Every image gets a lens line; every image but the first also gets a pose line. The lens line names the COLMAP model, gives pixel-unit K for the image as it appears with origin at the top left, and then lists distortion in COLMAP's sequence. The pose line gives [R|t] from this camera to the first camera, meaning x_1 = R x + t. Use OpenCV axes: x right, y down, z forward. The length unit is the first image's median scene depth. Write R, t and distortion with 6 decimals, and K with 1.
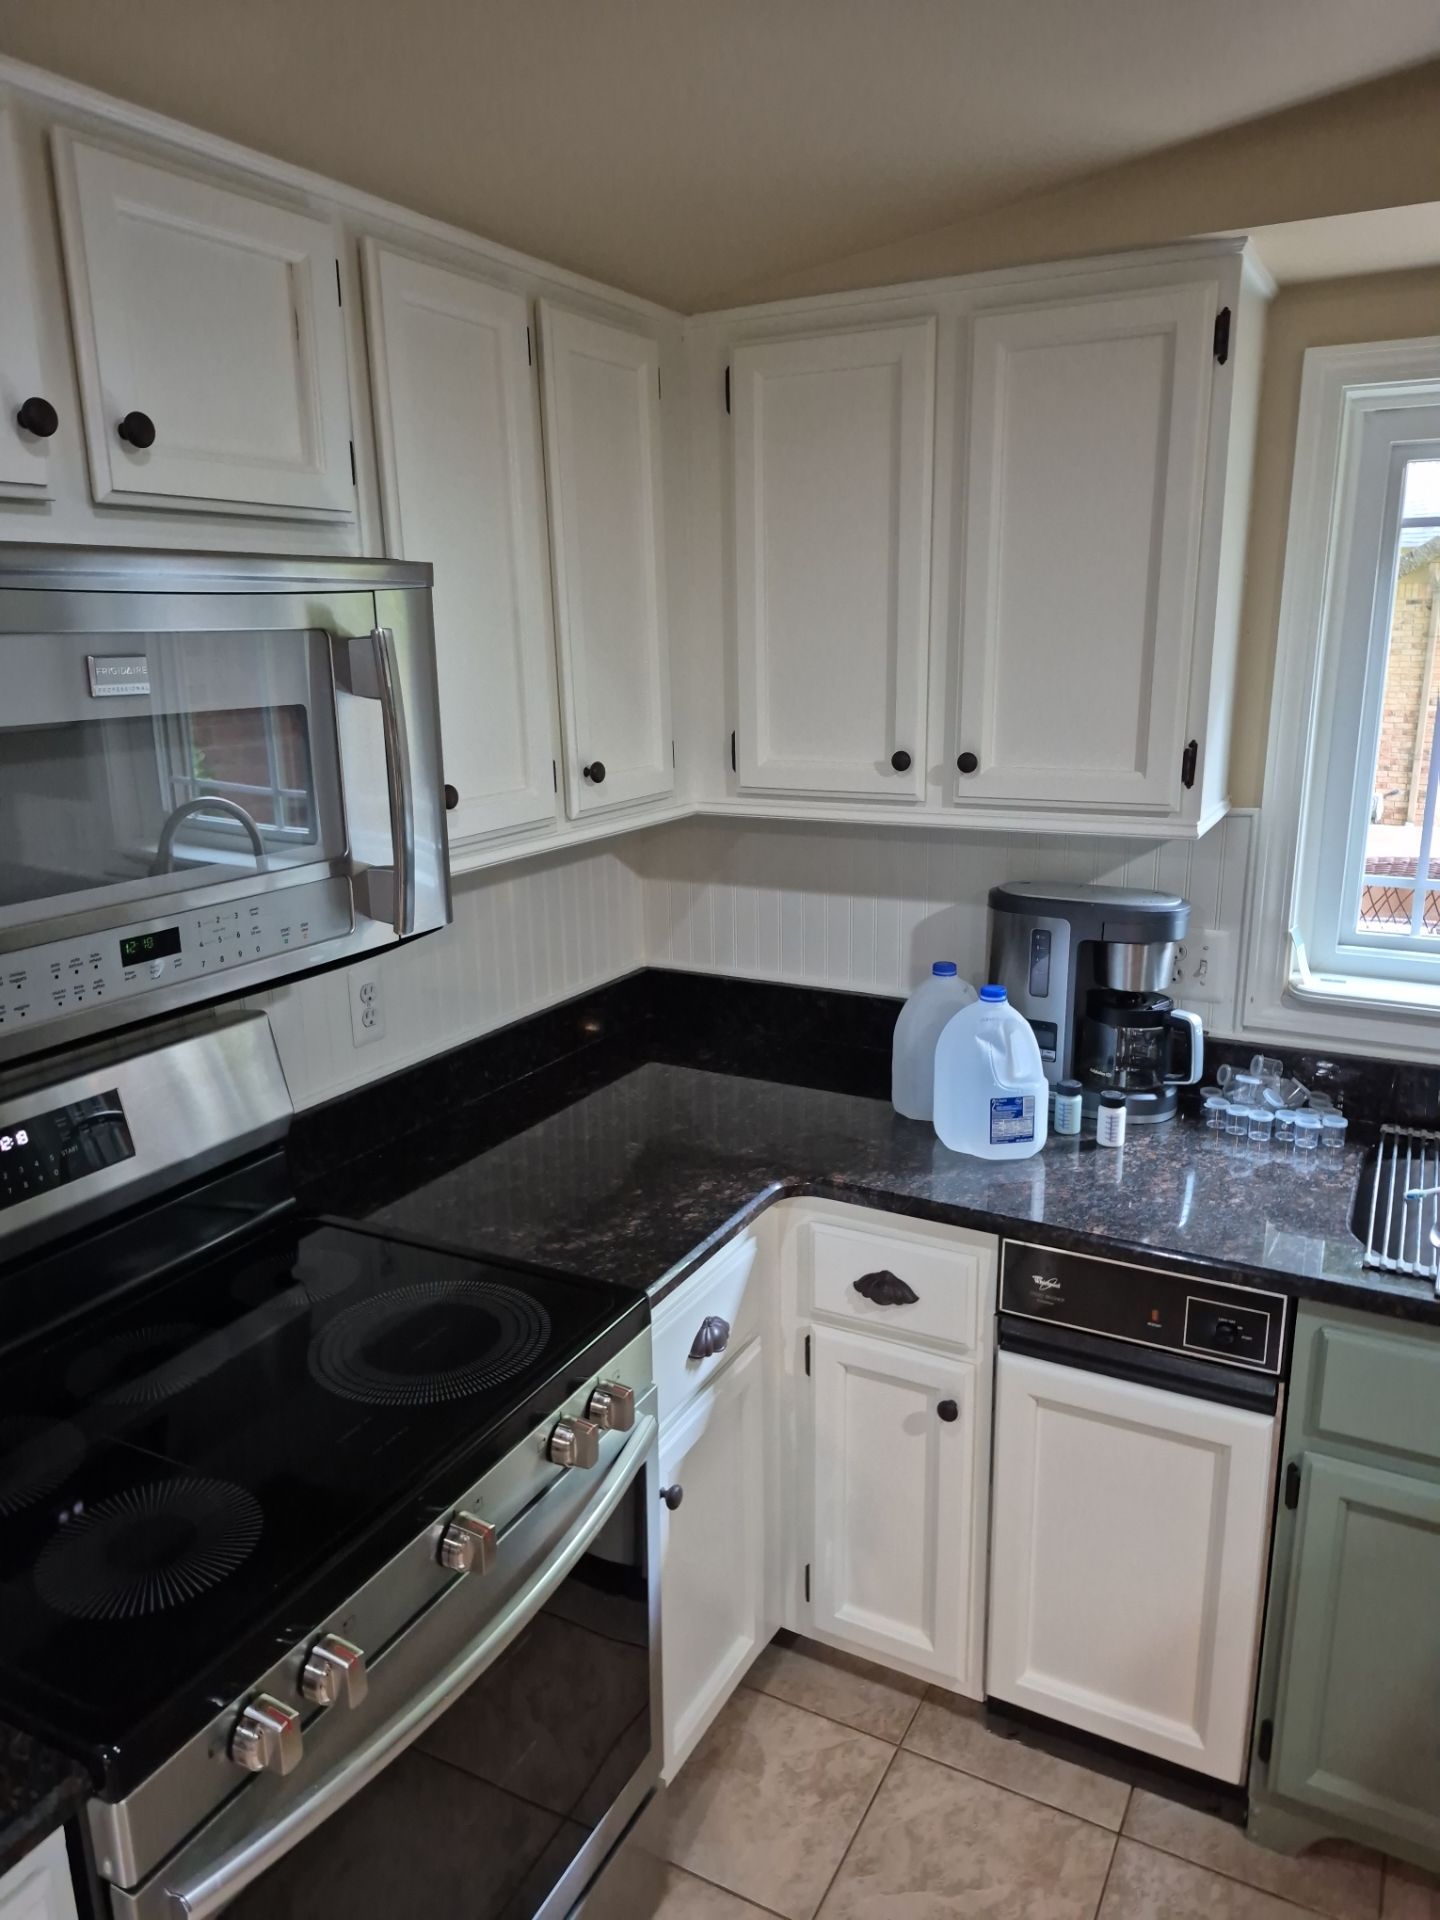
lens RADIAL K [[1326.0, 0, 732.8], [0, 1326.0, 965.5], [0, 0, 1]] dist [0.112598, -0.172151]
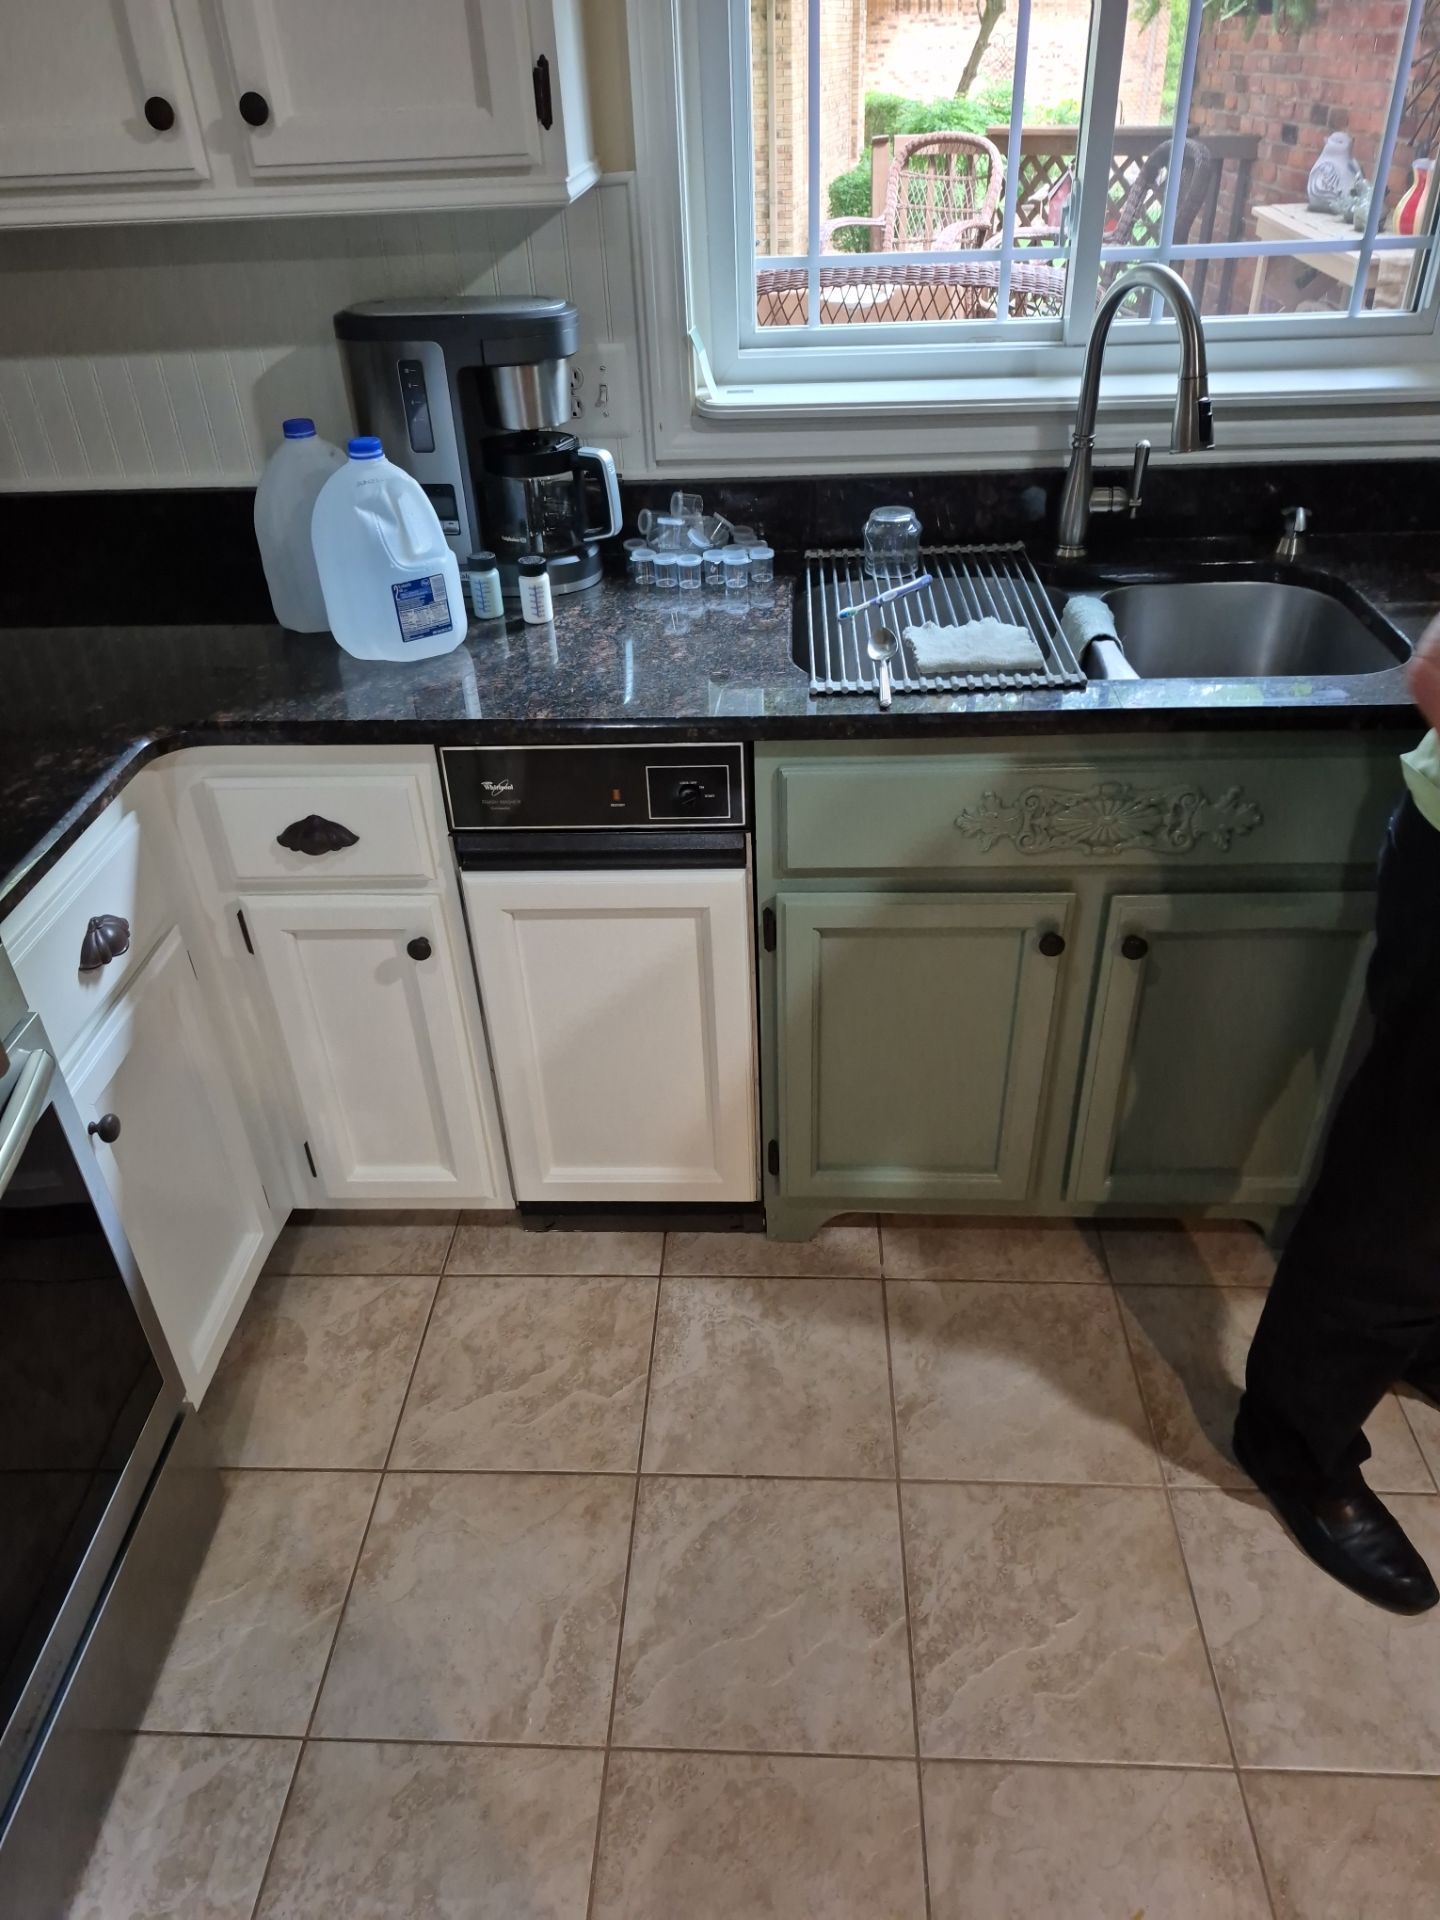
lens RADIAL K [[1326.0, 0, 732.8], [0, 1326.0, 965.5], [0, 0, 1]] dist [0.112598, -0.172151]
pose [[0.902528, -0.257924, 0.344846, 0.038886], [0.128739, 0.925772, 0.355489, 0.051094], [-0.410938, -0.276444, 0.868740, 0.133802]]
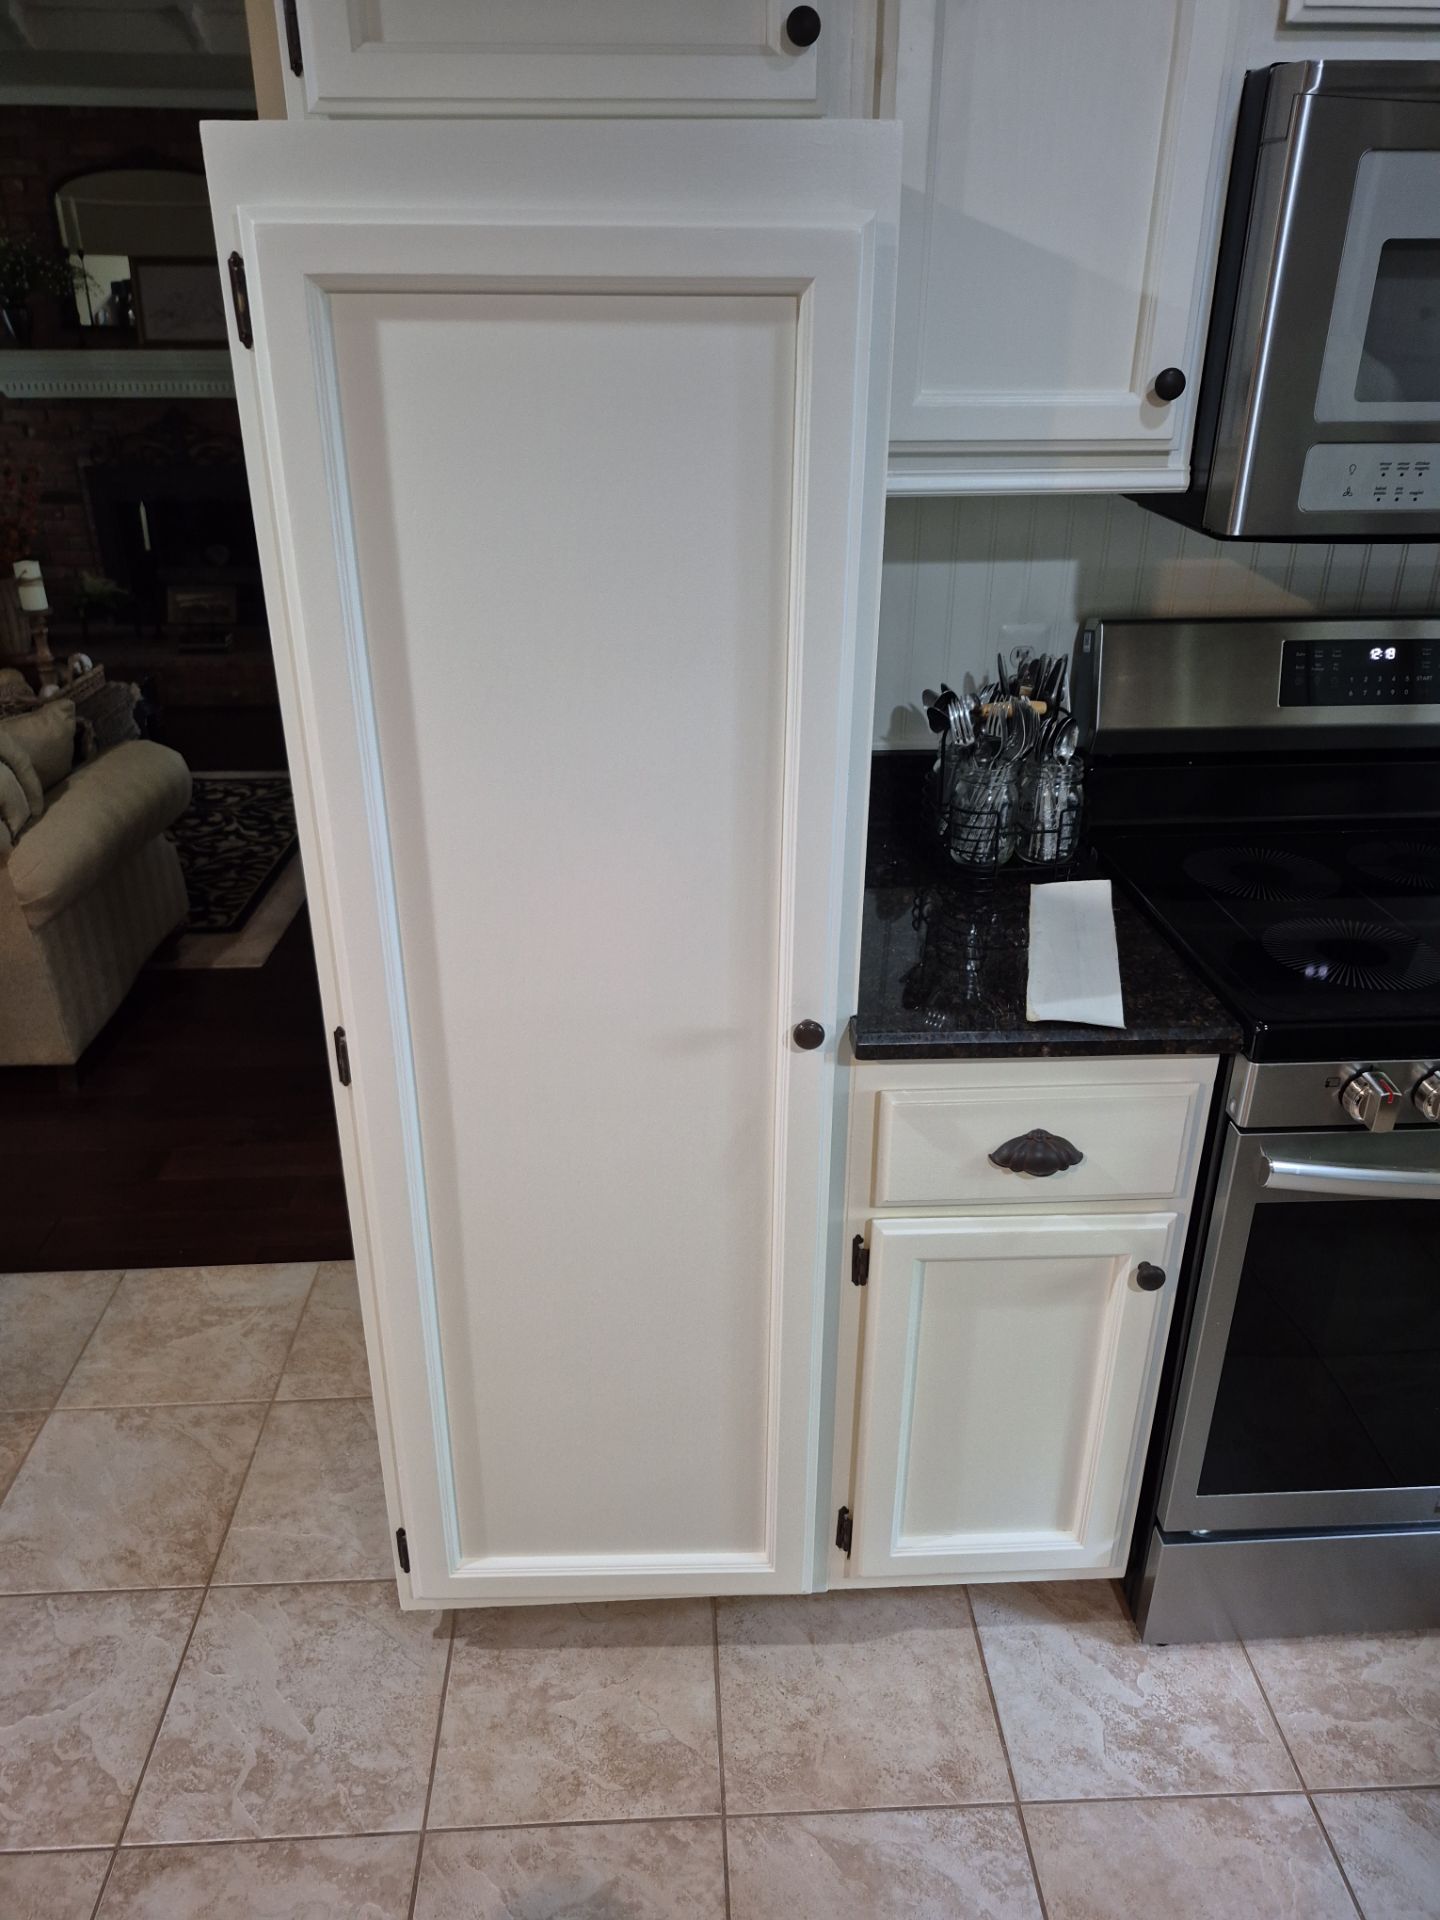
lens RADIAL K [[1344.0, 0, 716.3], [0, 1344.0, 943.3], [0, 0, 1]] dist [0.107151, -0.130890]
pose [[0.511026, 0.369056, -0.776306, 0.159935], [-0.222579, 0.929148, 0.295198, 0.110551], [0.830248, 0.021935, 0.556963, -0.127907]]
